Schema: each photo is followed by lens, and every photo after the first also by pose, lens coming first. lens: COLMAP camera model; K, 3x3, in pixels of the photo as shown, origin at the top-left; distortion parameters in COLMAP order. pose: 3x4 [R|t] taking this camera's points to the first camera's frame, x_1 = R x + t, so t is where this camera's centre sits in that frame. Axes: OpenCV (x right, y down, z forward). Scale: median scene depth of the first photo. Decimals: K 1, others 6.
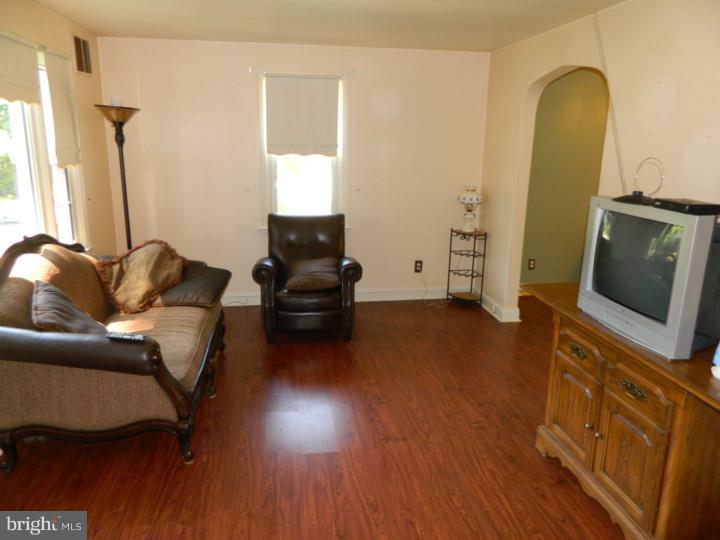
lens RADIAL K [[540.2, 0, 361.6], [0, 540.2, 267.6], [0, 0, 1]] dist [0.003254, 0.000289]
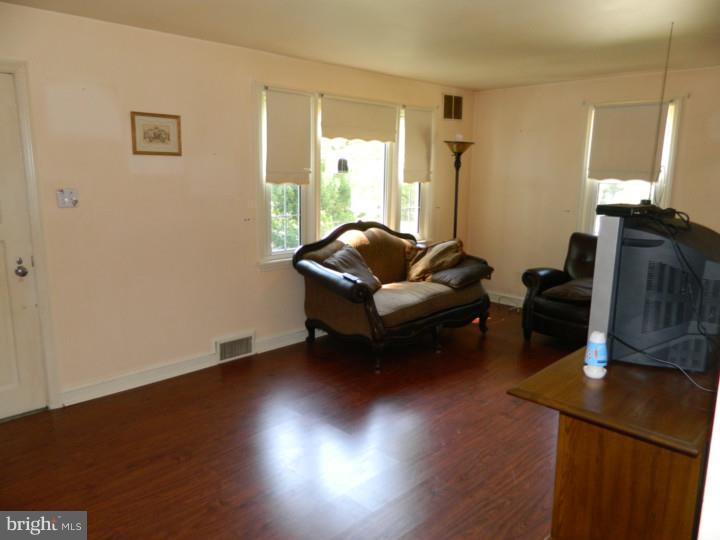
lens RADIAL K [[540.2, 0, 357.2], [0, 540.2, 274.1], [0, 0, 1]] dist [0.003254, 0.000289]
pose [[0.583202, 0.150673, -0.798231, 0.584430], [-0.194814, 0.979913, 0.042633, 0.027754], [0.788621, 0.130643, 0.600841, 0.010164]]
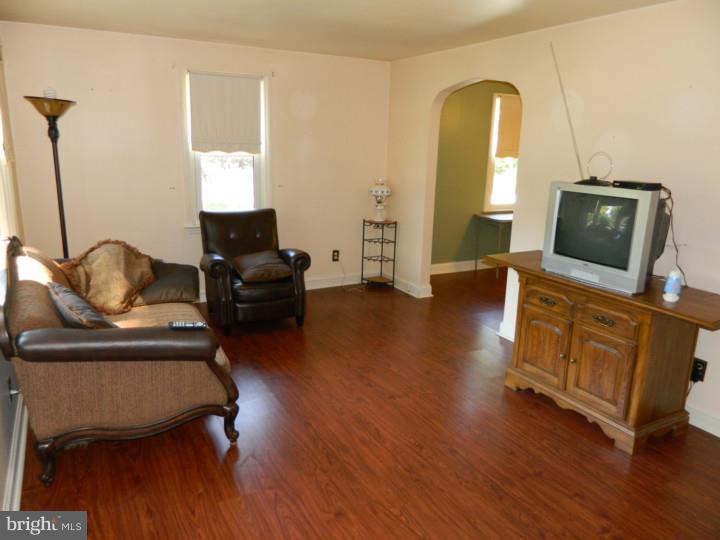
lens RADIAL K [[540.2, 0, 362.6], [0, 540.2, 267.5], [0, 0, 1]] dist [0.003254, 0.000289]
pose [[0.940965, -0.069134, 0.331369, -0.292114], [0.069419, 0.997527, 0.010993, 0.019039], [-0.331310, 0.012659, 0.943437, -0.053355]]
